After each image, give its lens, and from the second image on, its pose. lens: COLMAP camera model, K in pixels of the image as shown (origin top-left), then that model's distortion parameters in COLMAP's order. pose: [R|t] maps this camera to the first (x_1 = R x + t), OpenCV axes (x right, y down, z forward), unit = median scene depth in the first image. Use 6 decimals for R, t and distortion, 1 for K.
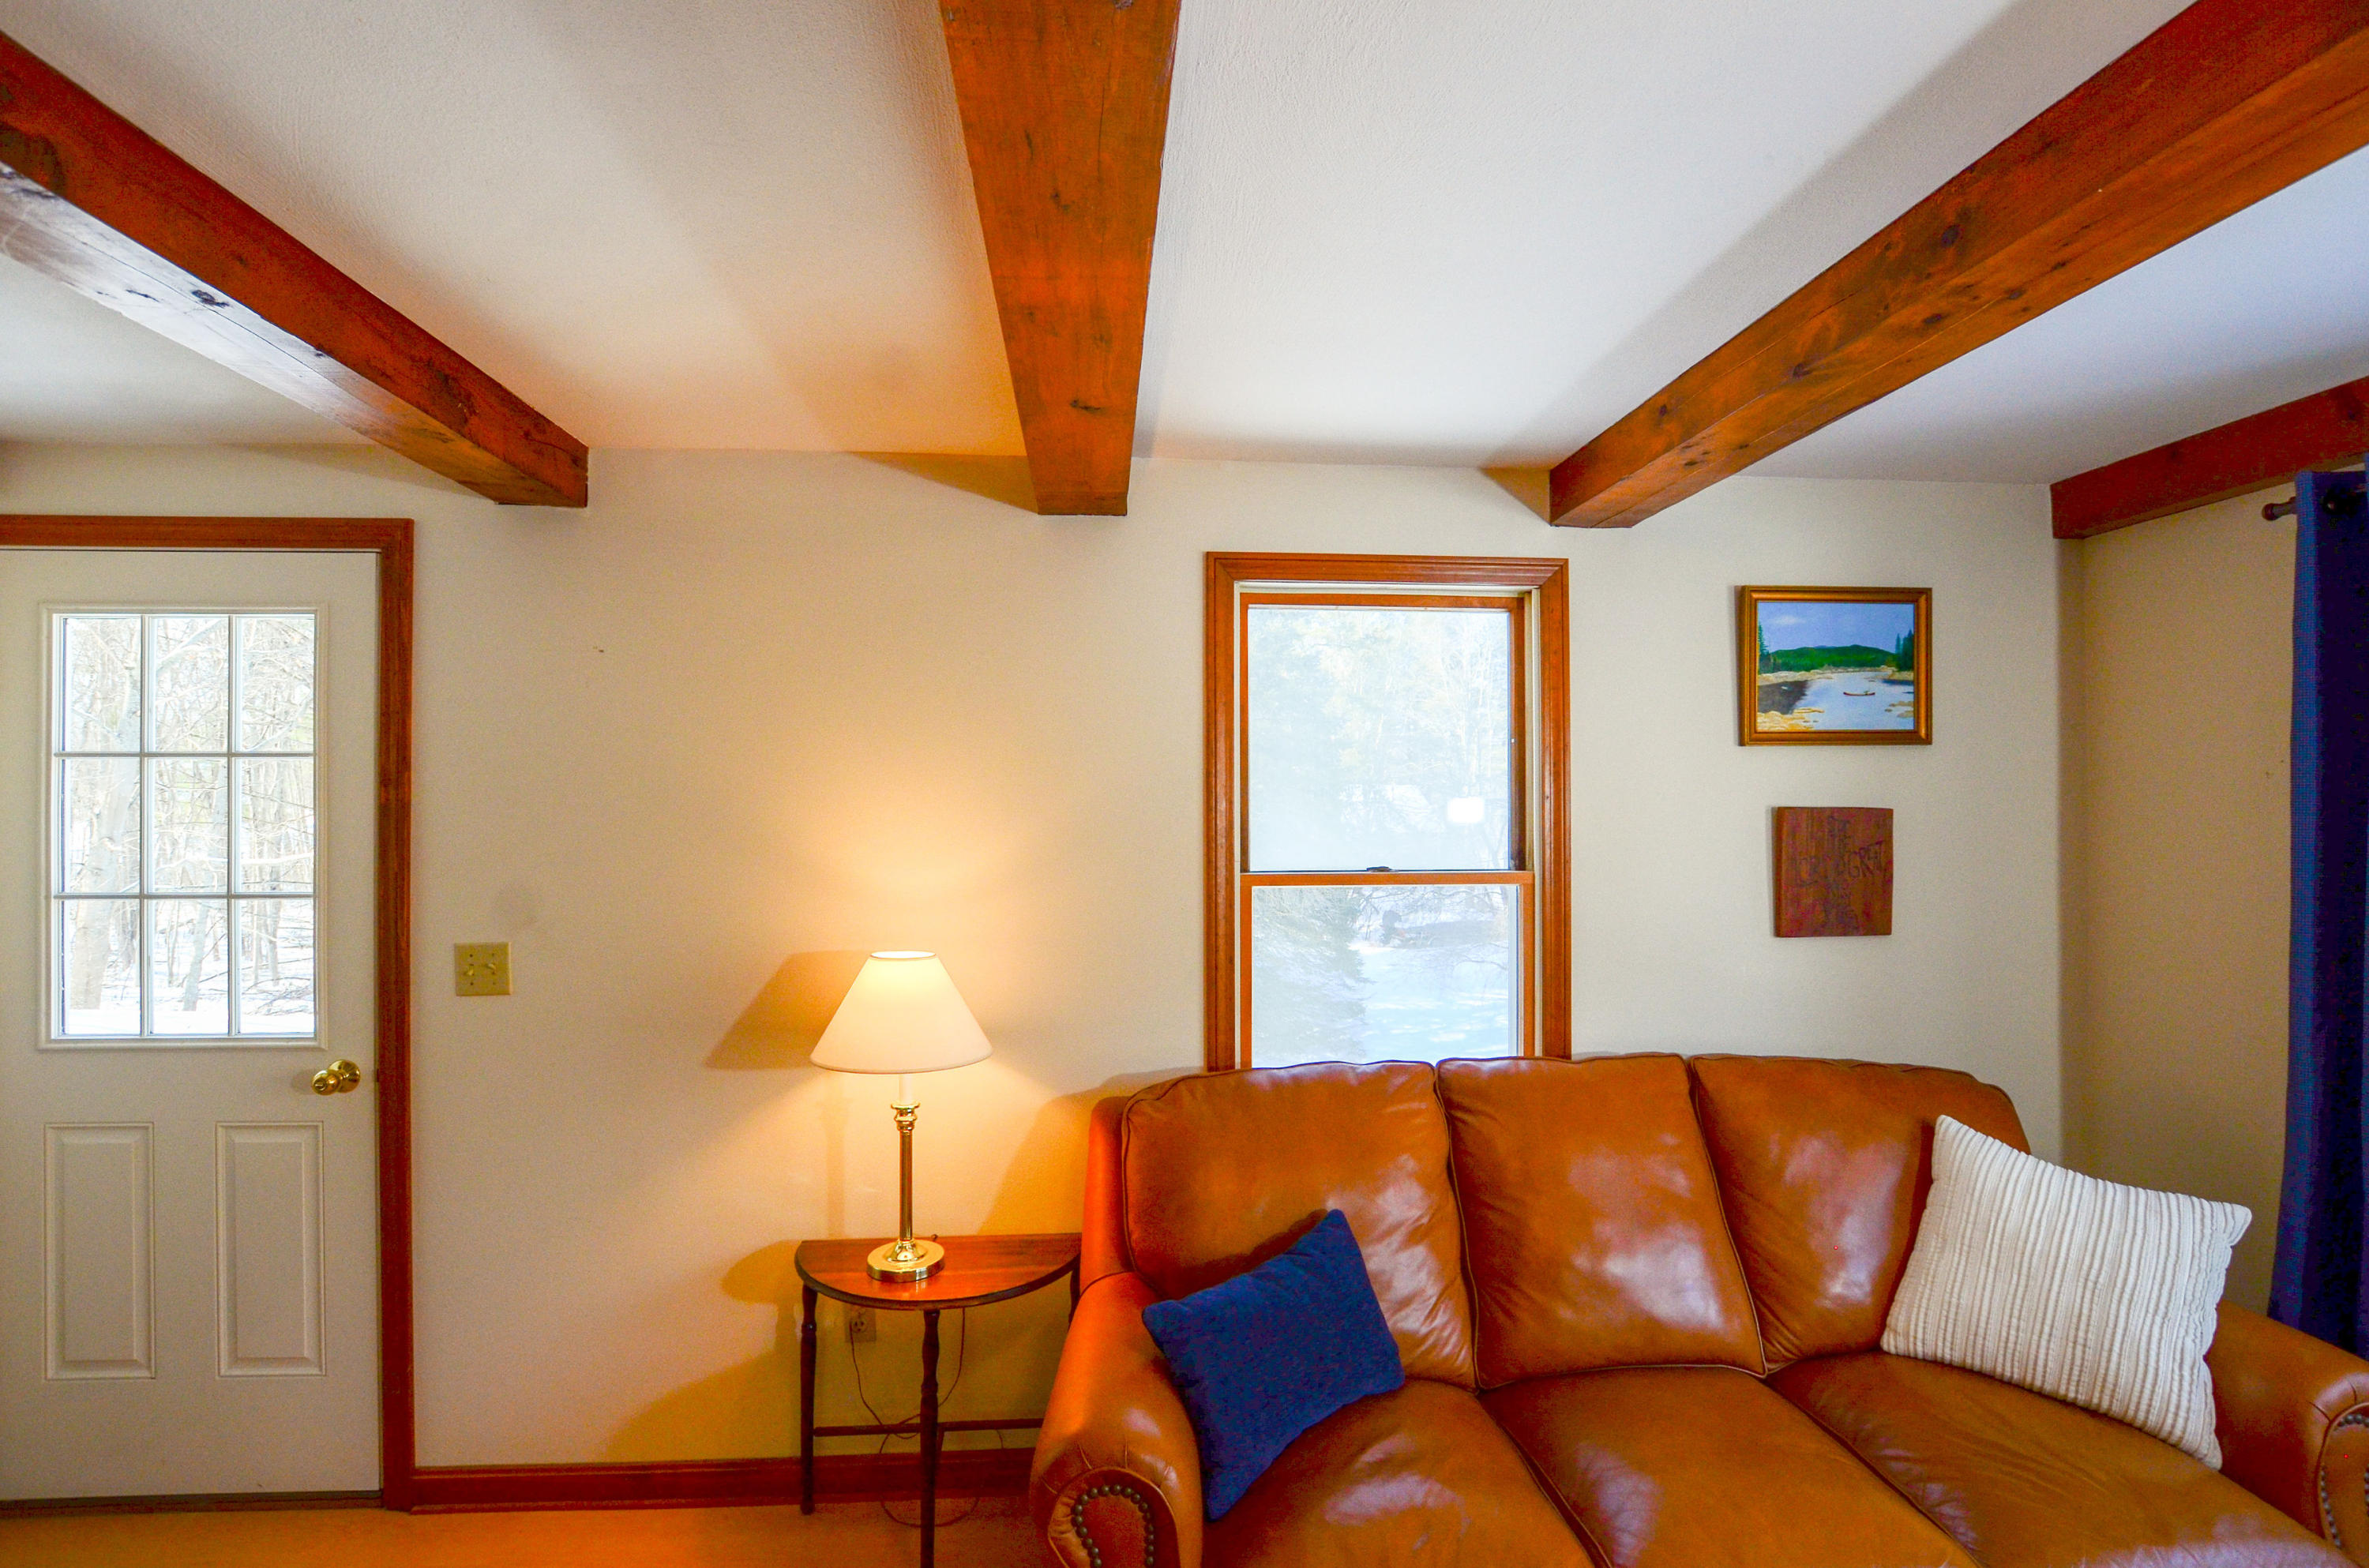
lens RADIAL K [[1108.0, 0, 1158.5], [0, 1108.0, 801.1], [0, 0, 1]] dist [-0.027368, 0.000300]
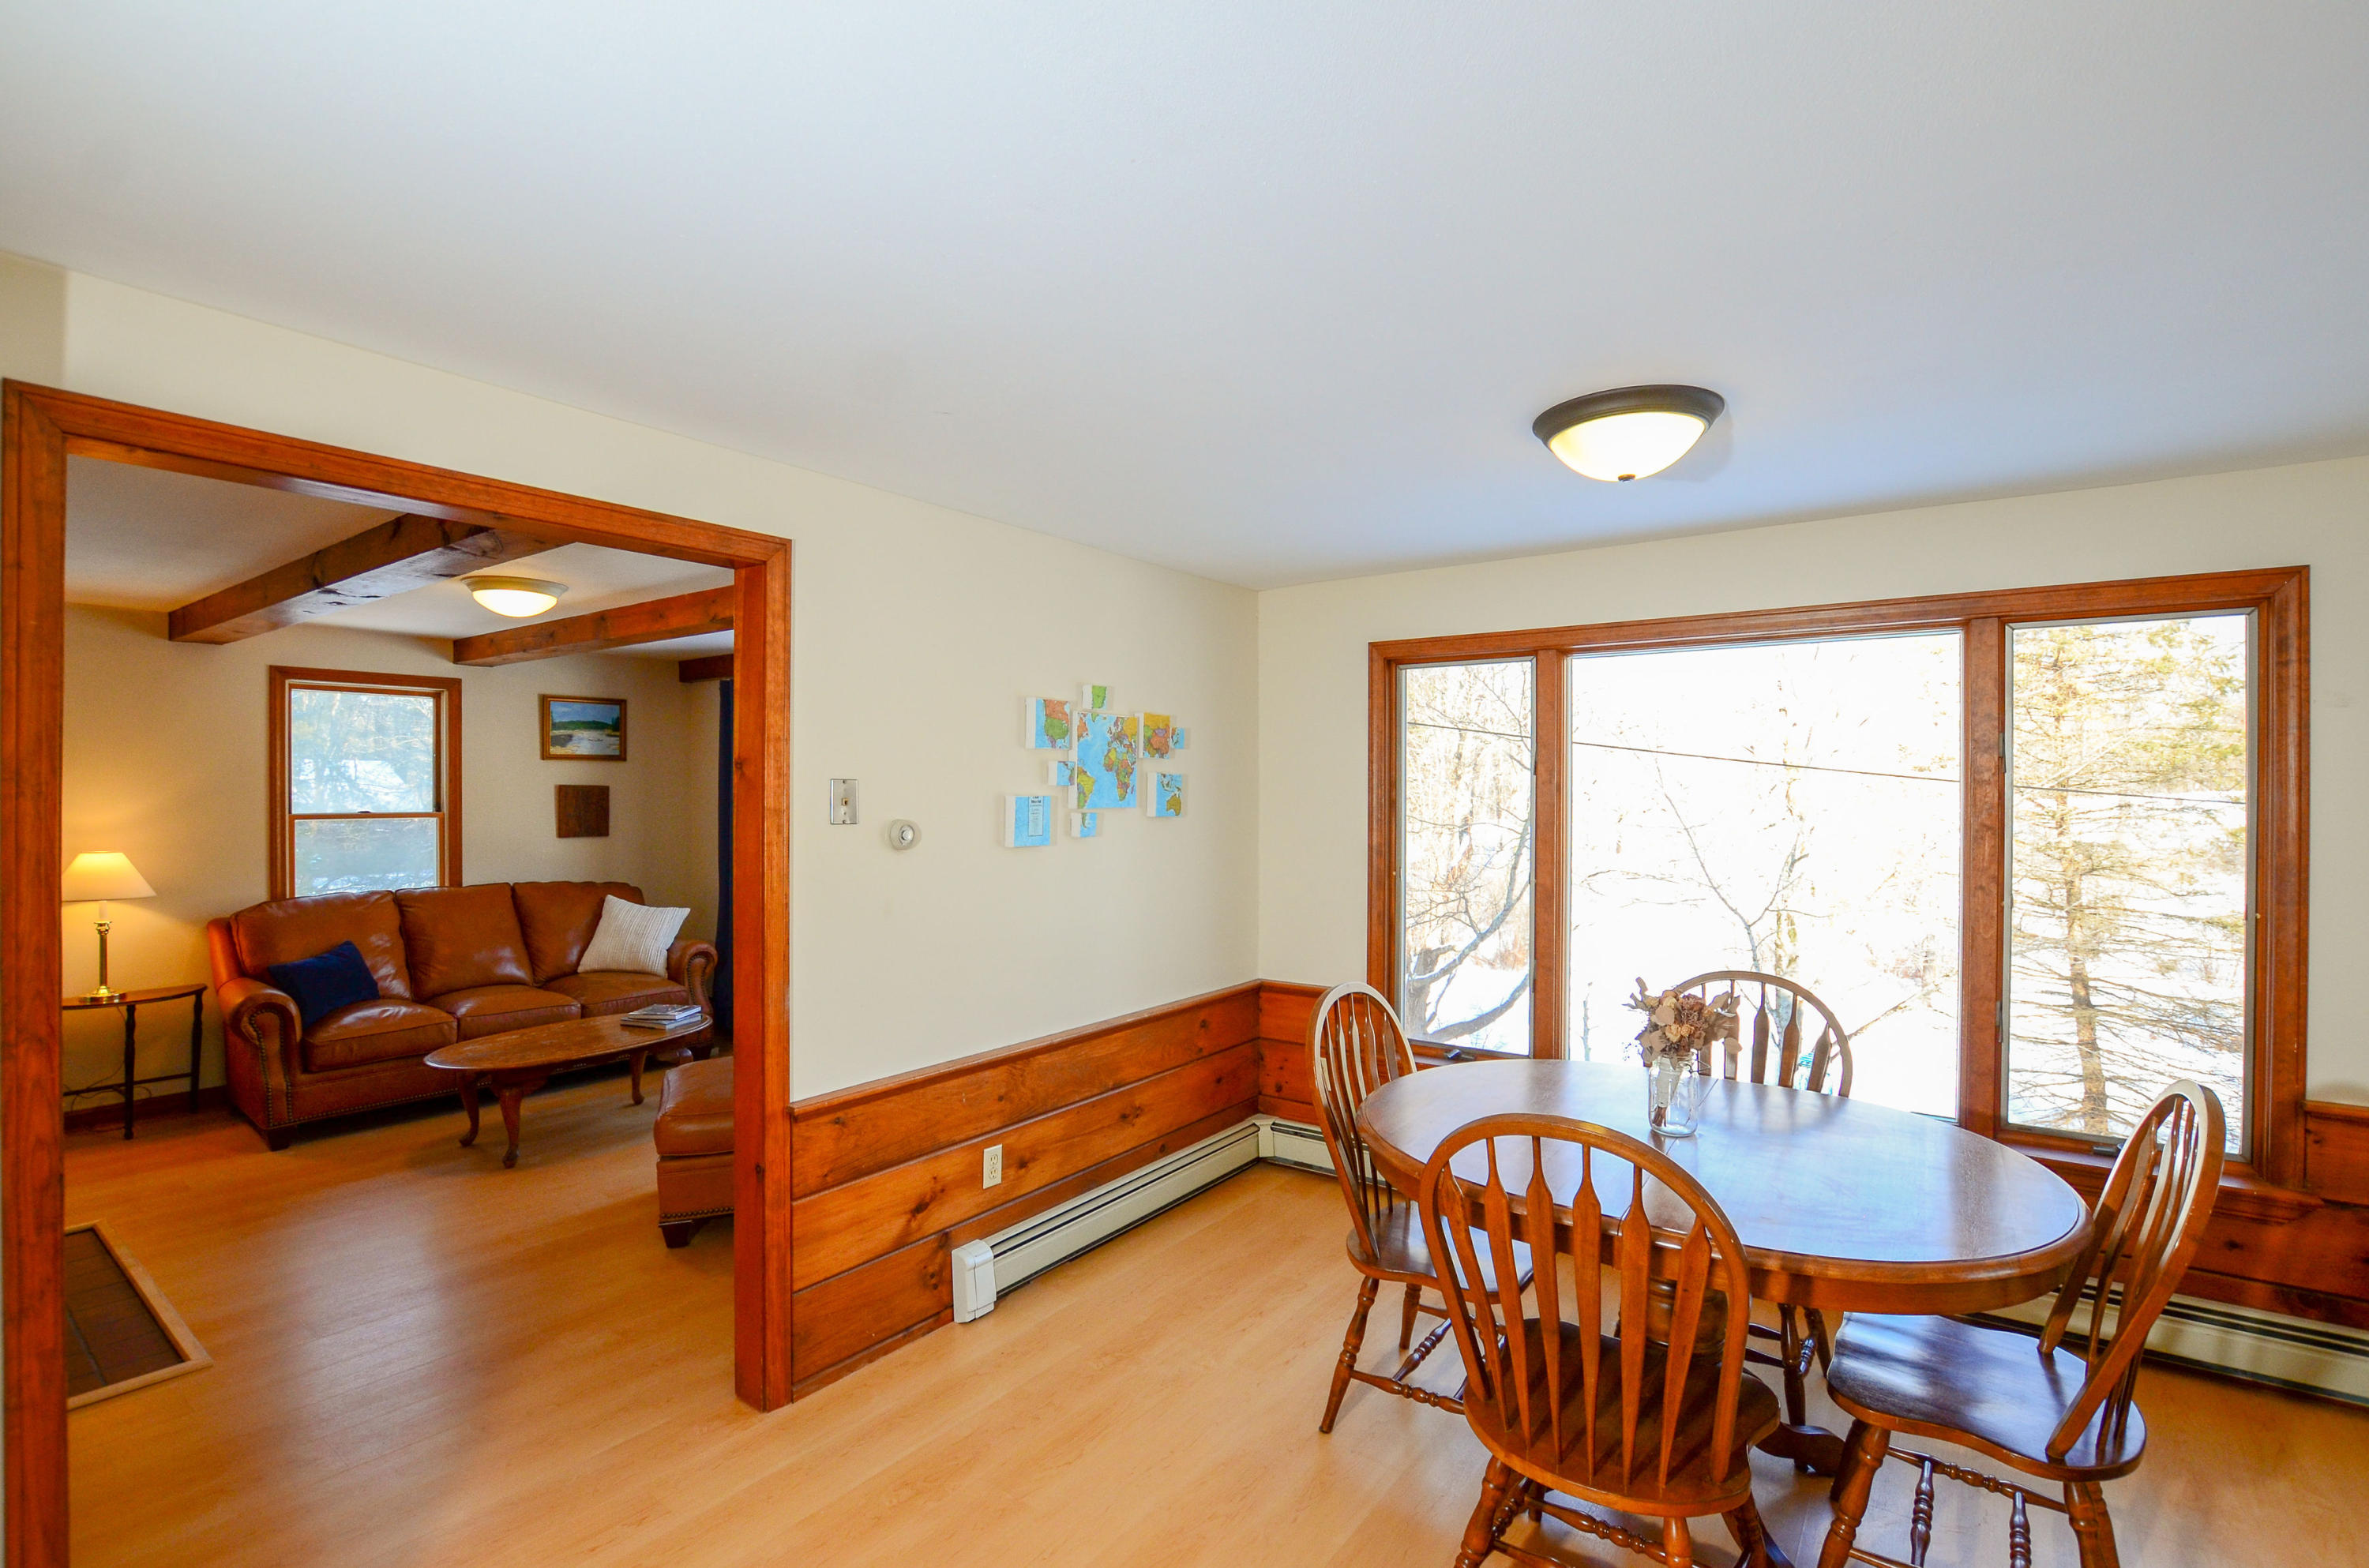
lens RADIAL K [[1087.4, 0, 1168.5], [0, 1087.4, 792.5], [0, 0, 1]] dist [-0.012446, 0.000469]
pose [[0.655834, 0.002202, 0.754902, -0.394854], [-0.009597, 0.999939, 0.005420, -0.004053], [-0.754844, -0.010800, 0.655816, -1.709271]]
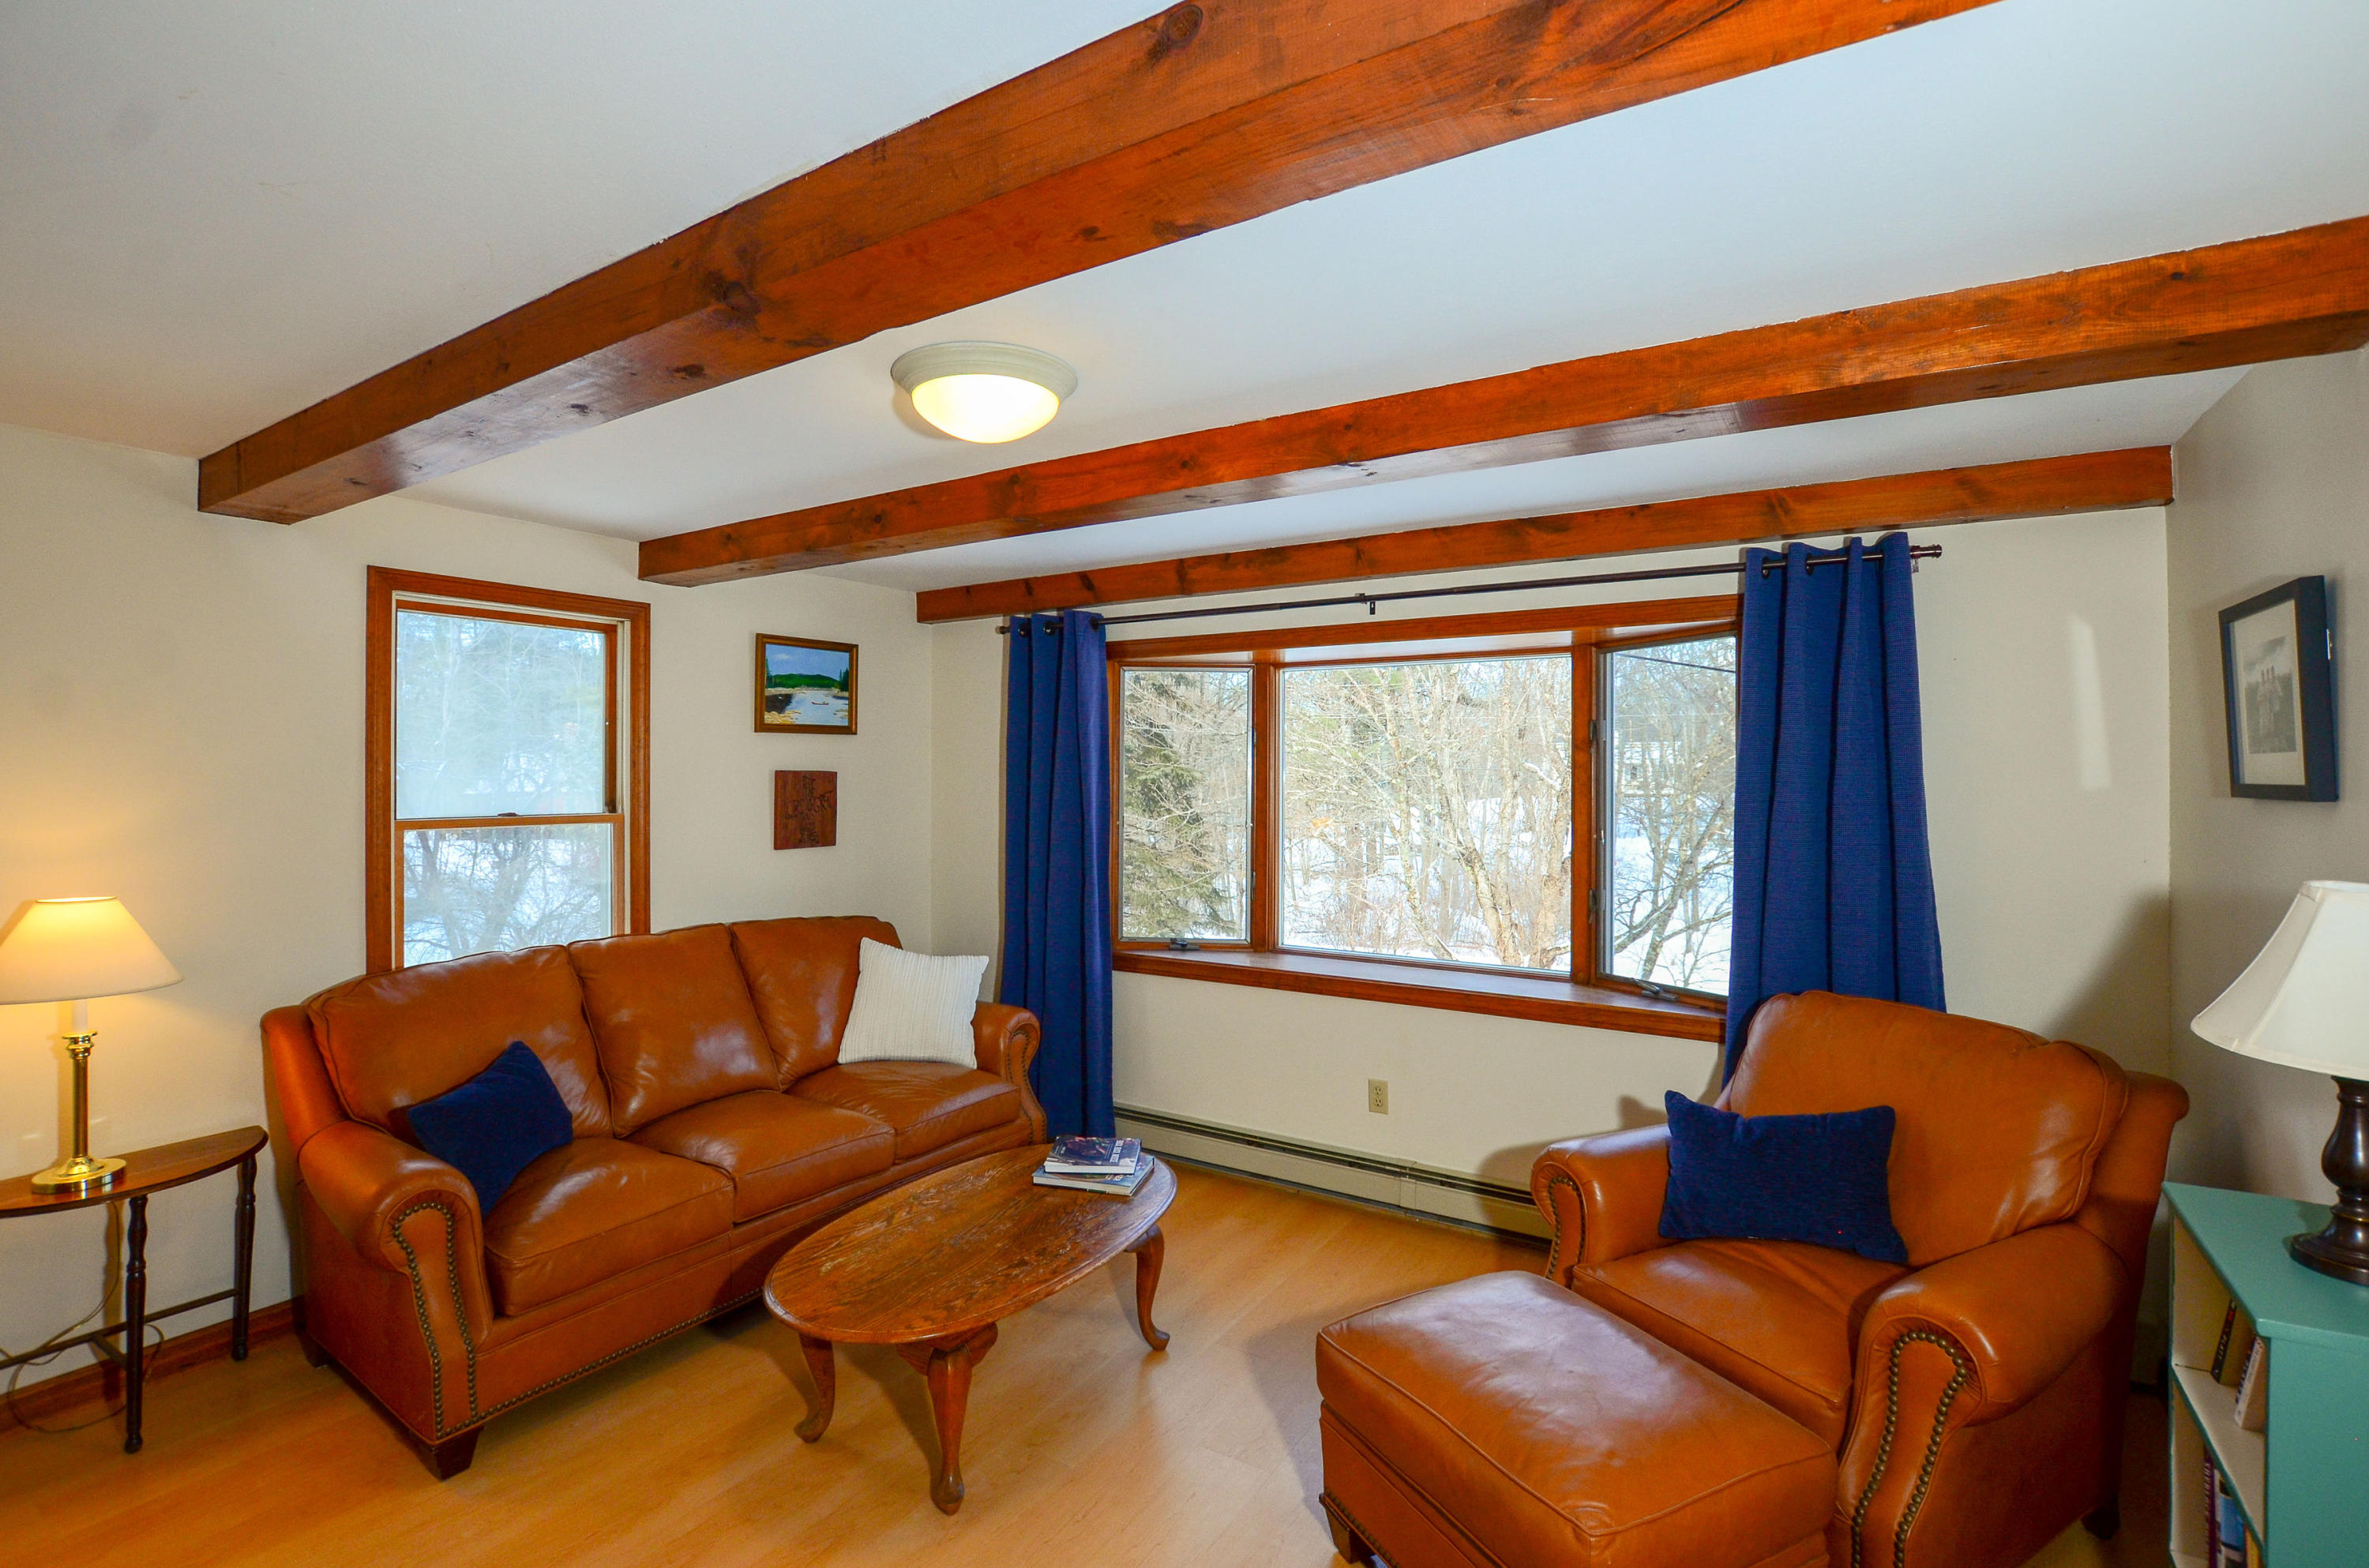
lens RADIAL K [[1080.4, 0, 1181.1], [0, 1080.4, 768.0], [0, 0, 1]] dist [-0.011903, 0.001375]
pose [[0.602256, 0.006335, 0.798278, -0.371920], [-0.008702, 0.999961, -0.001371, -0.001179], [-0.798256, -0.006121, 0.602287, -0.470498]]
